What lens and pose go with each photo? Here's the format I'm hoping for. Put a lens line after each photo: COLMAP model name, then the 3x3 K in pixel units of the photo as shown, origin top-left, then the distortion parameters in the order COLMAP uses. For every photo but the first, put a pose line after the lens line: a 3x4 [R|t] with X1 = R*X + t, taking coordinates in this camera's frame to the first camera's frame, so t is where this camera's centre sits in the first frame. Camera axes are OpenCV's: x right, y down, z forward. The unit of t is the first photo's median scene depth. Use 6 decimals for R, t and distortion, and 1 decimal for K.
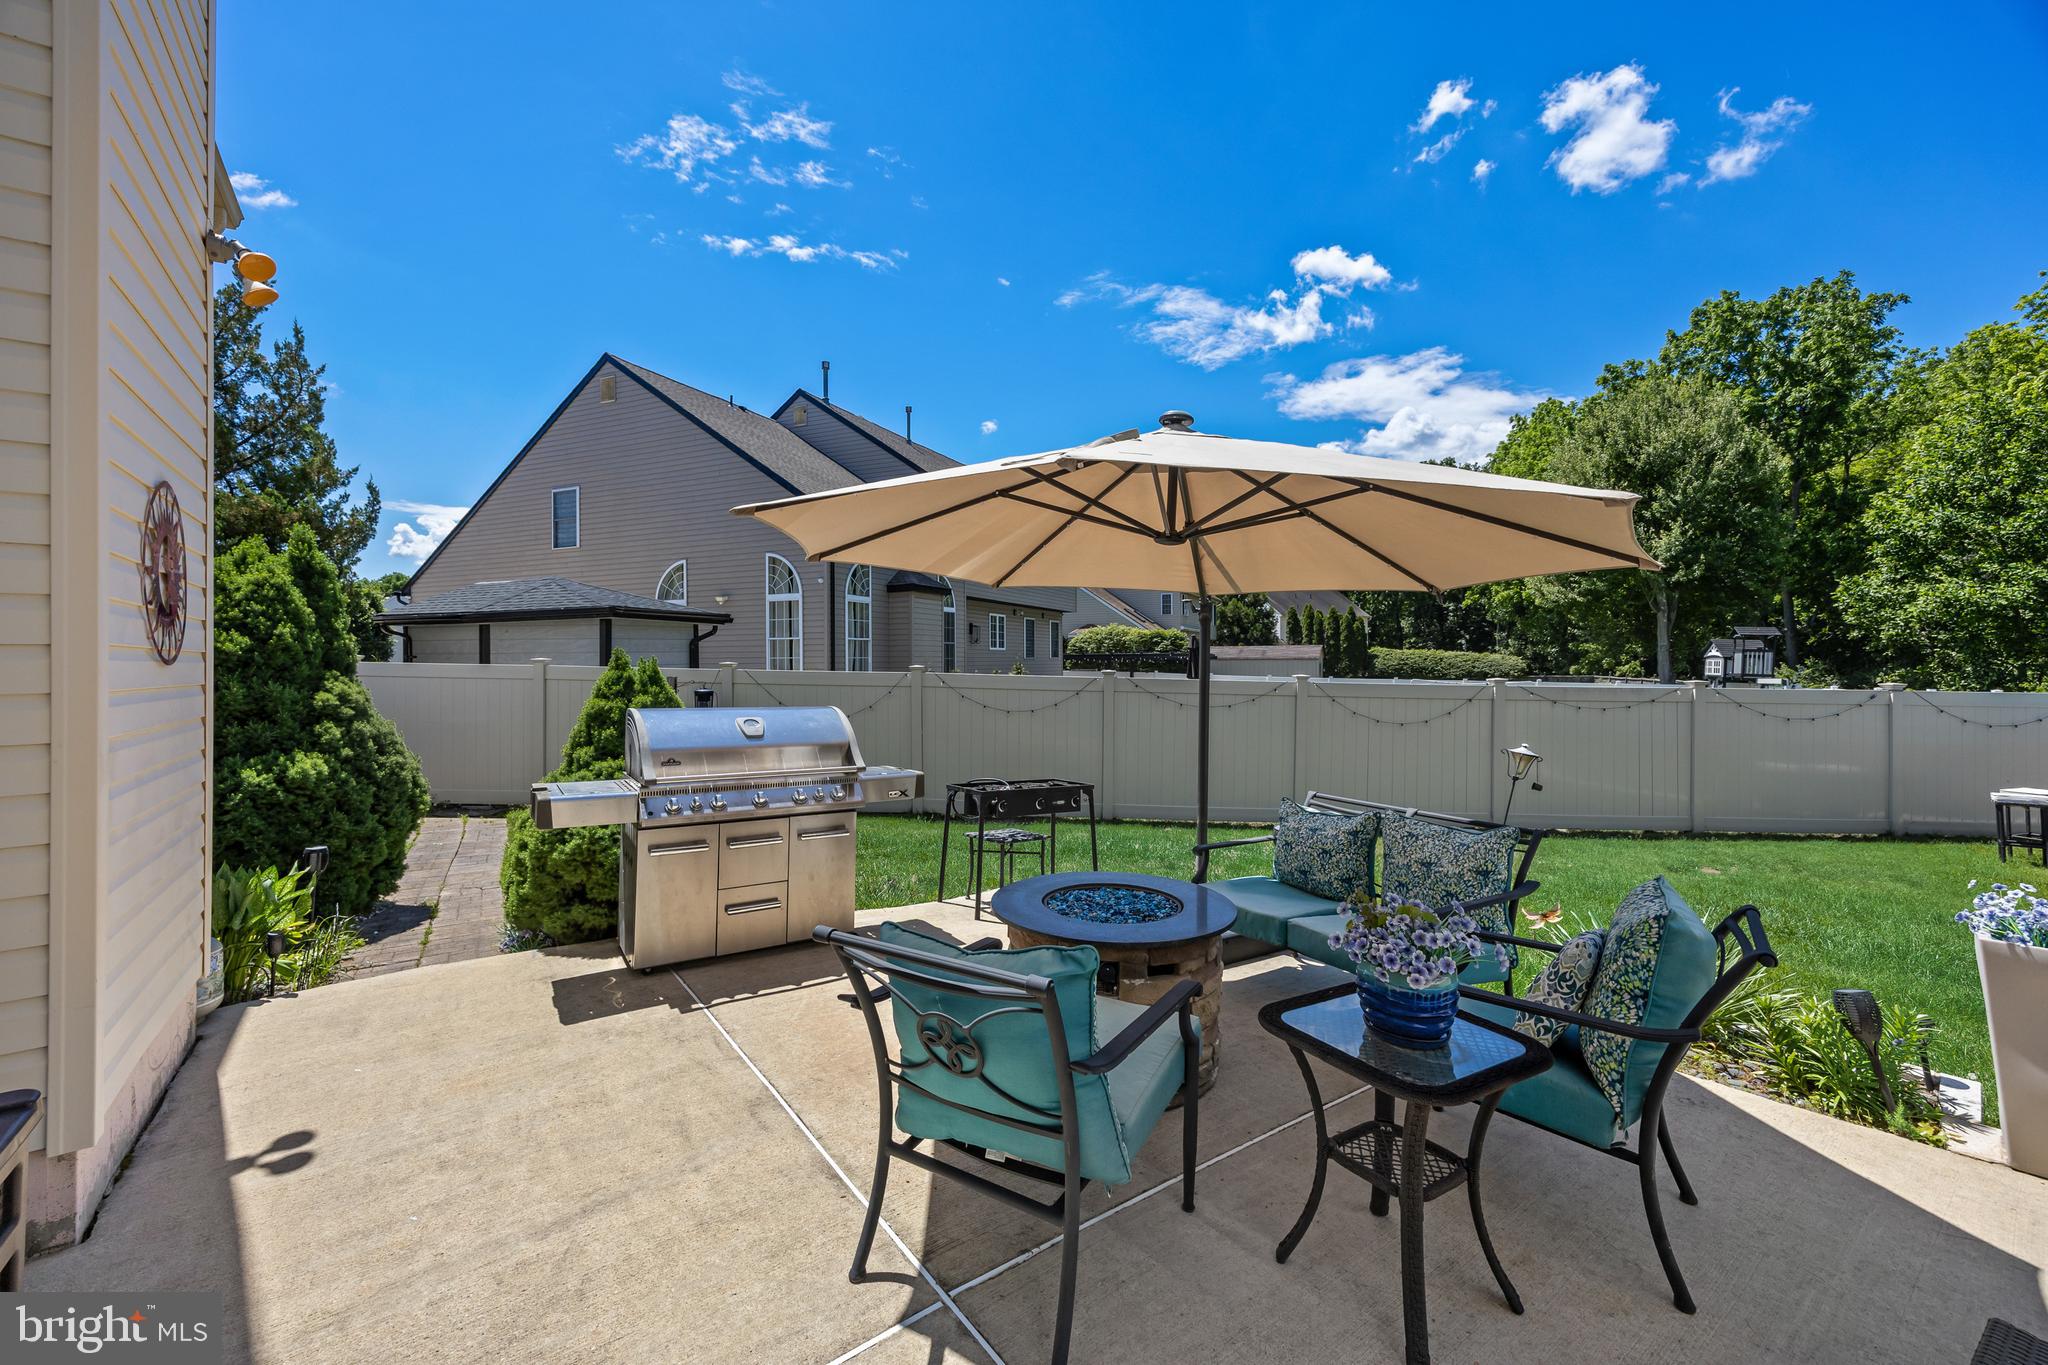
lens RADIAL K [[841.3, 0, 1020.2], [0, 841.3, 661.9], [0, 0, 1]] dist [-0.000113, 0.000113]
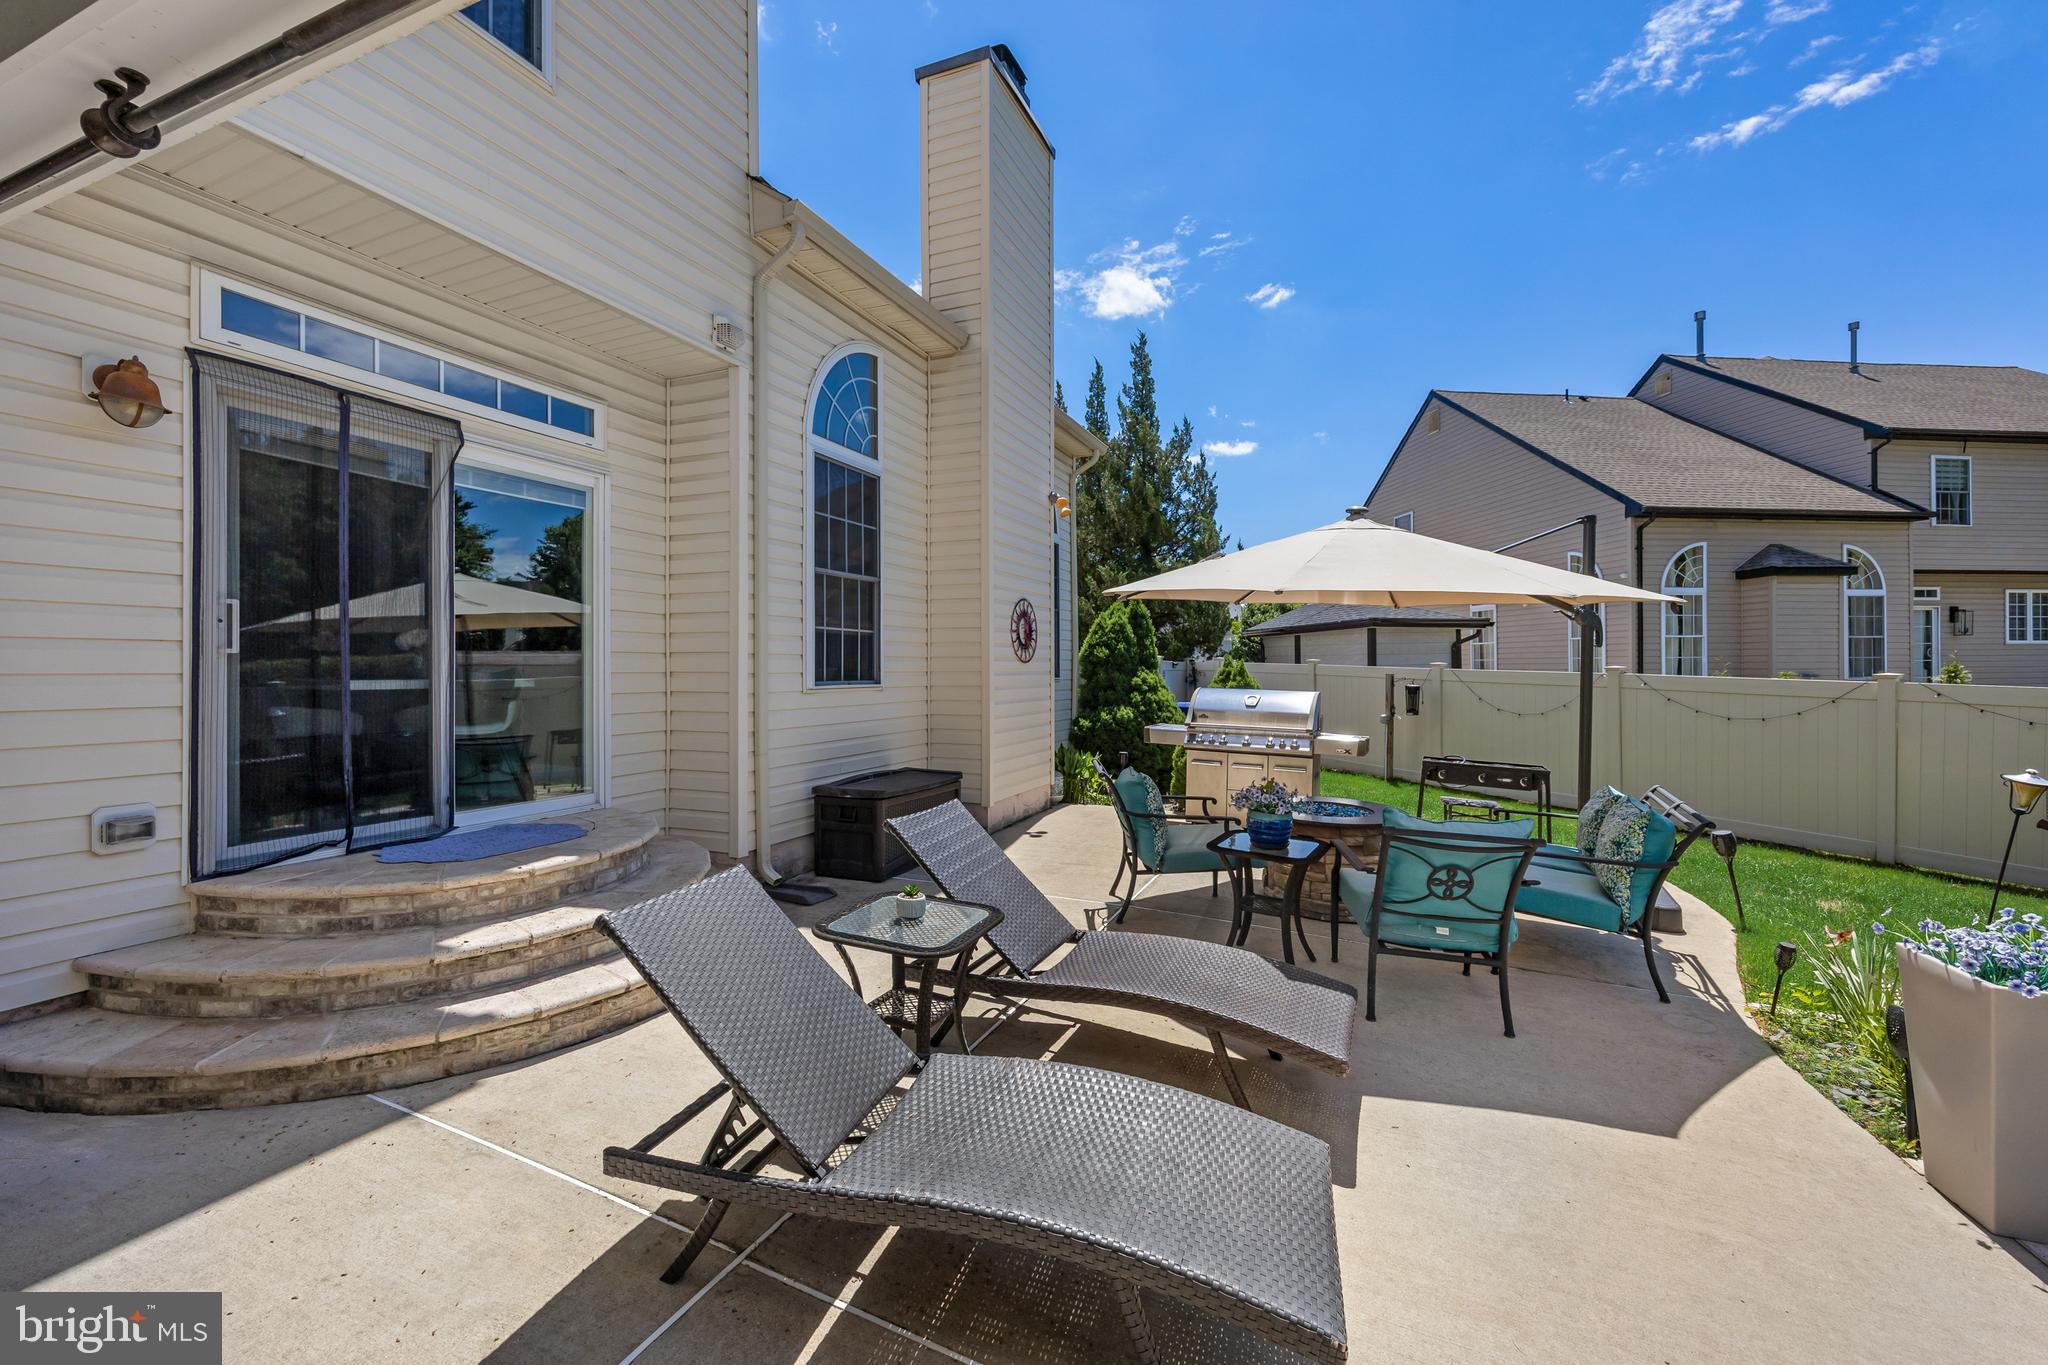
lens RADIAL K [[828.9, 0, 1024.0], [0, 828.9, 682.5], [0, 0, 1]] dist [0.139684, 0.000053]
pose [[0.504640, 0.025689, -0.862948, 0.323425], [-0.003888, 0.999615, 0.027484, -0.001990], [0.863321, -0.010514, 0.504545, -0.095834]]
